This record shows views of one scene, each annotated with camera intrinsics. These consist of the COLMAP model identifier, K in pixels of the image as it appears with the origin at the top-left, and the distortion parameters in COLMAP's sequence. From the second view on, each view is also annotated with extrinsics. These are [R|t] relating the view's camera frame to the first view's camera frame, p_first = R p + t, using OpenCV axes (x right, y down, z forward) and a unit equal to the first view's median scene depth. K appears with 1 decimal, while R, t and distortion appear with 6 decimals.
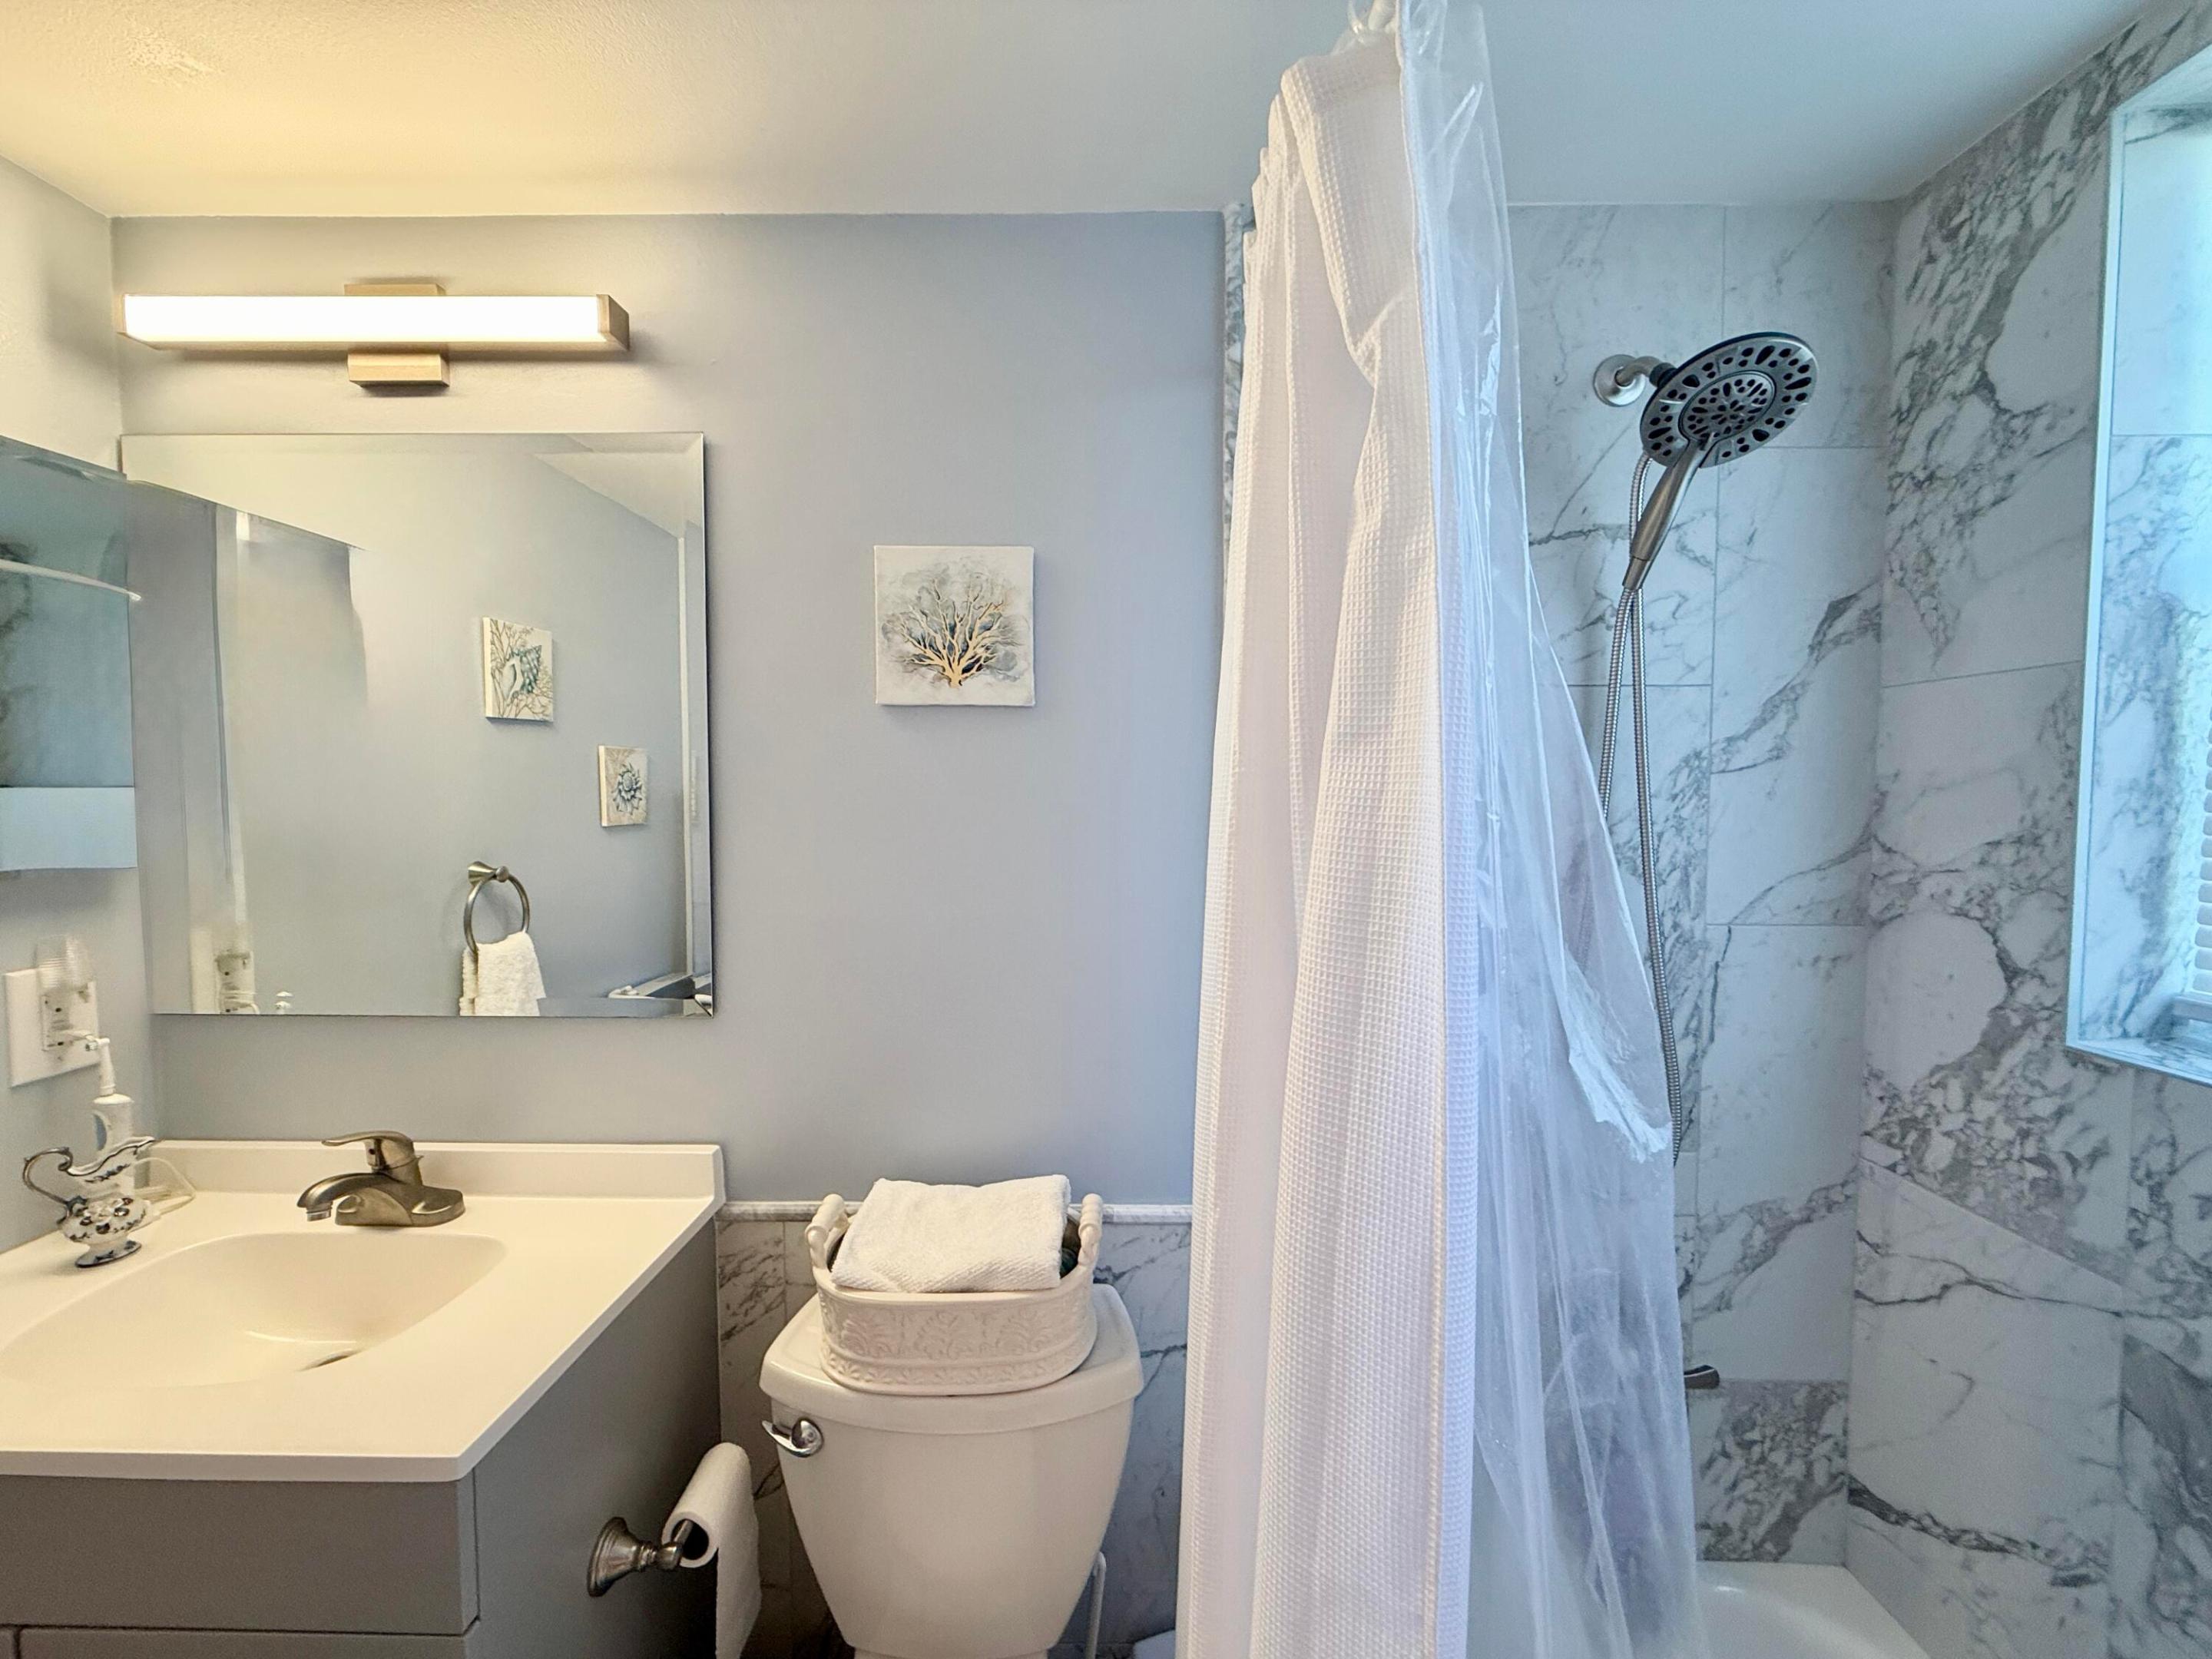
lens RADIAL K [[875.3, 0, 1106.5], [0, 875.3, 828.1], [0, 0, 1]] dist [-0.000202, 0.000174]
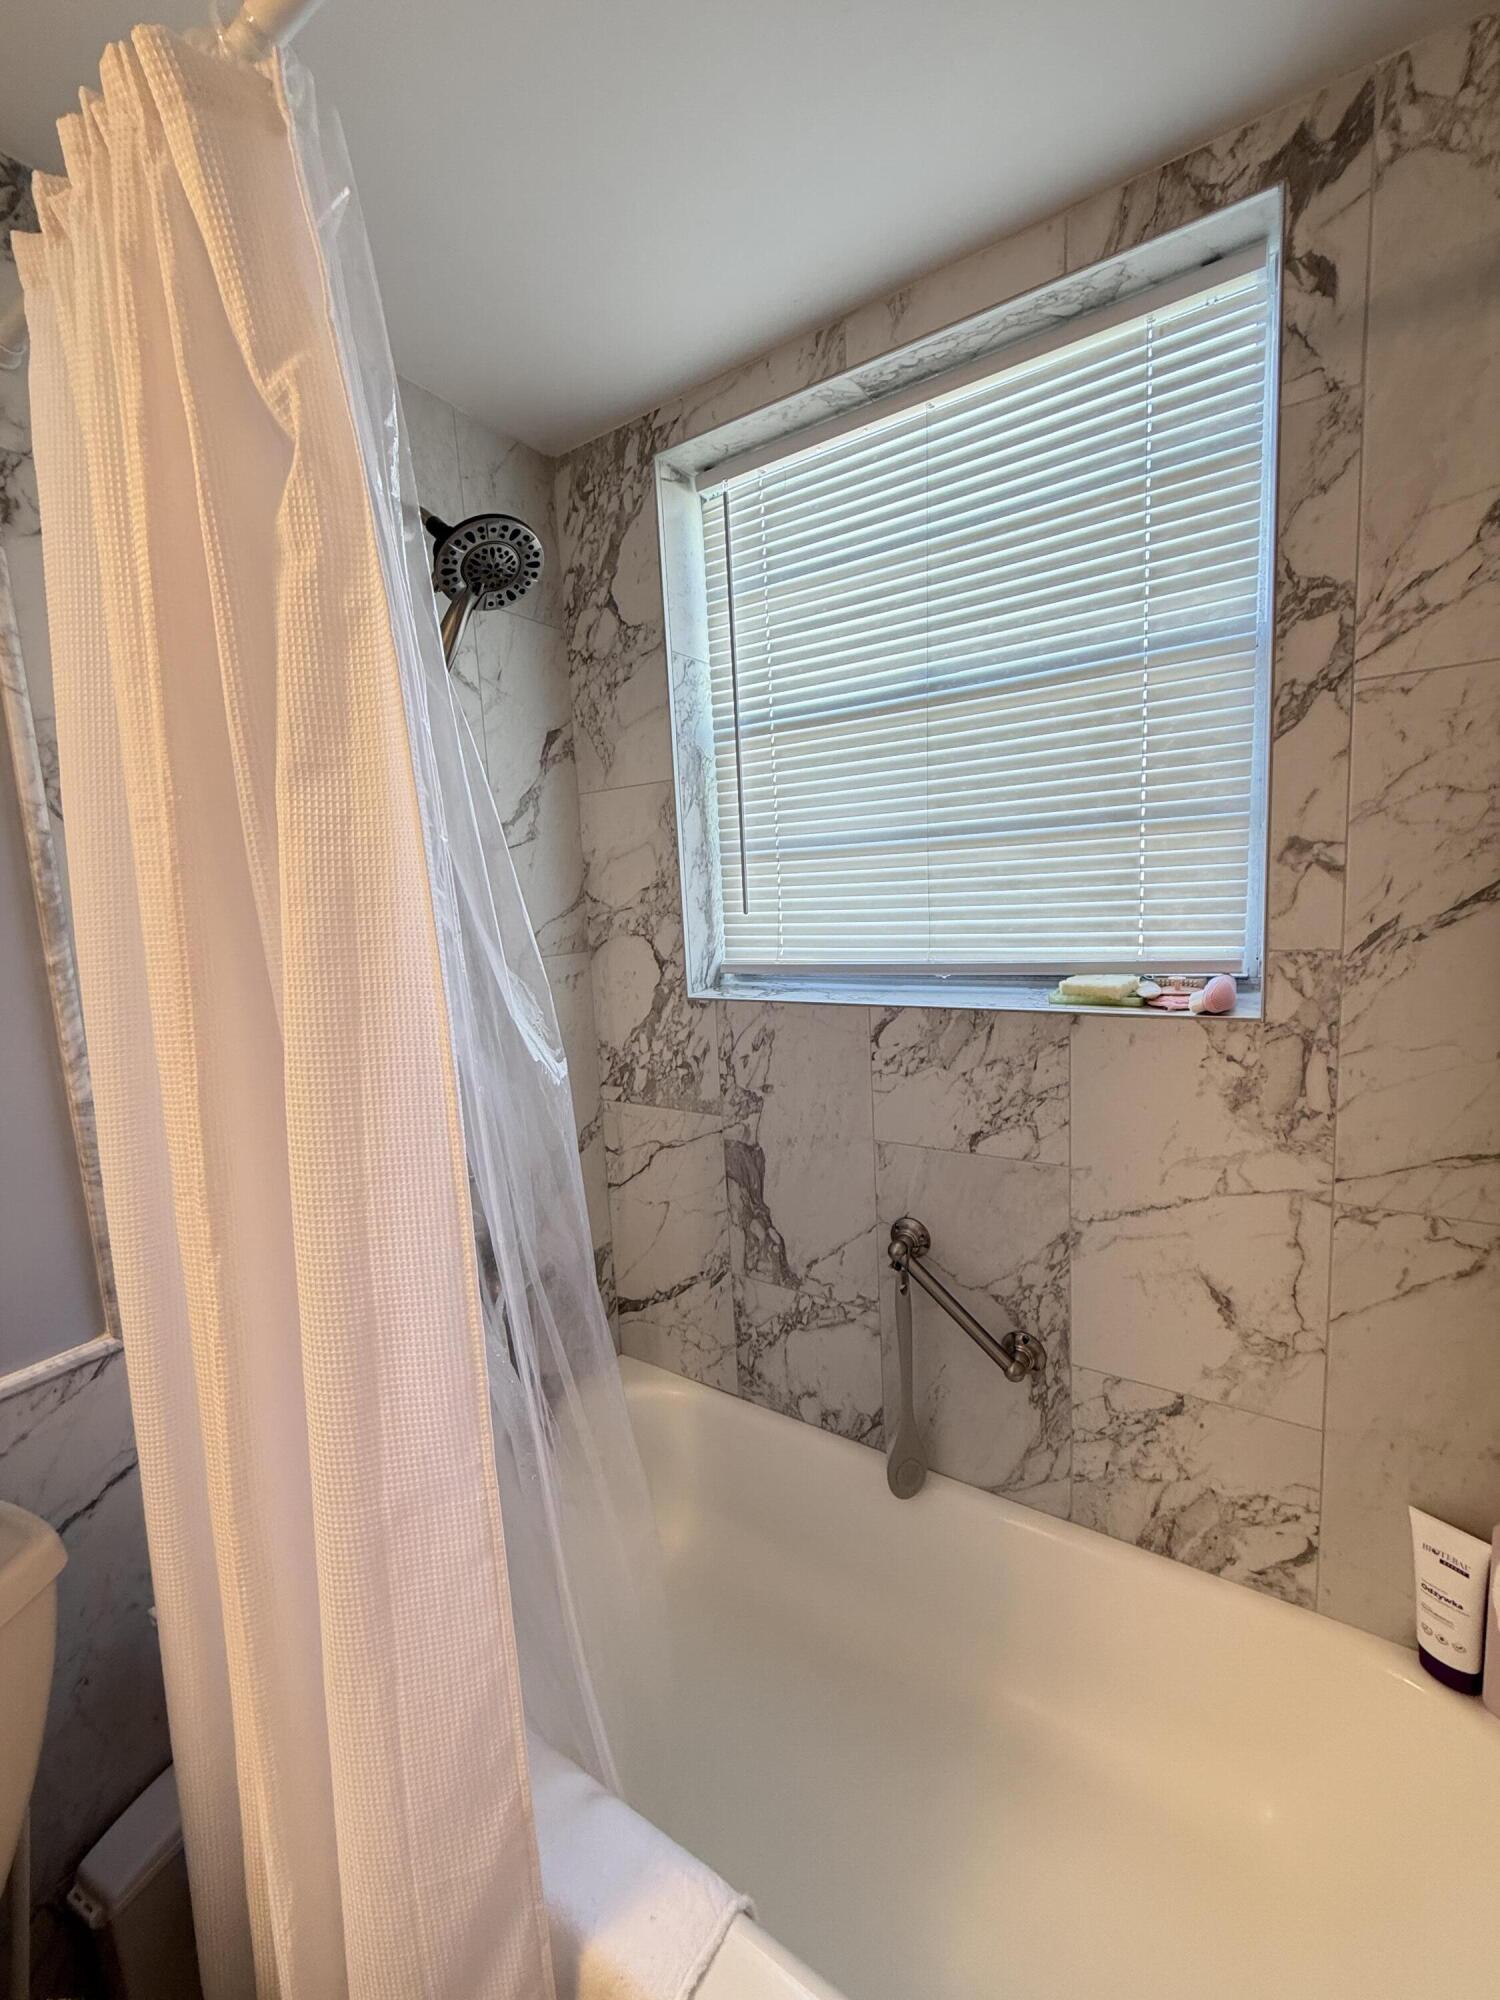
lens RADIAL K [[791.5, 0, 747.2], [0, 791.5, 994.2], [0, 0, 1]] dist [-0.000202, 0.000174]
pose [[0.535562, -0.138277, 0.833099, -0.183386], [0.090050, 0.990230, 0.106469, 0.076378], [-0.839681, 0.018000, 0.542781, 0.014731]]
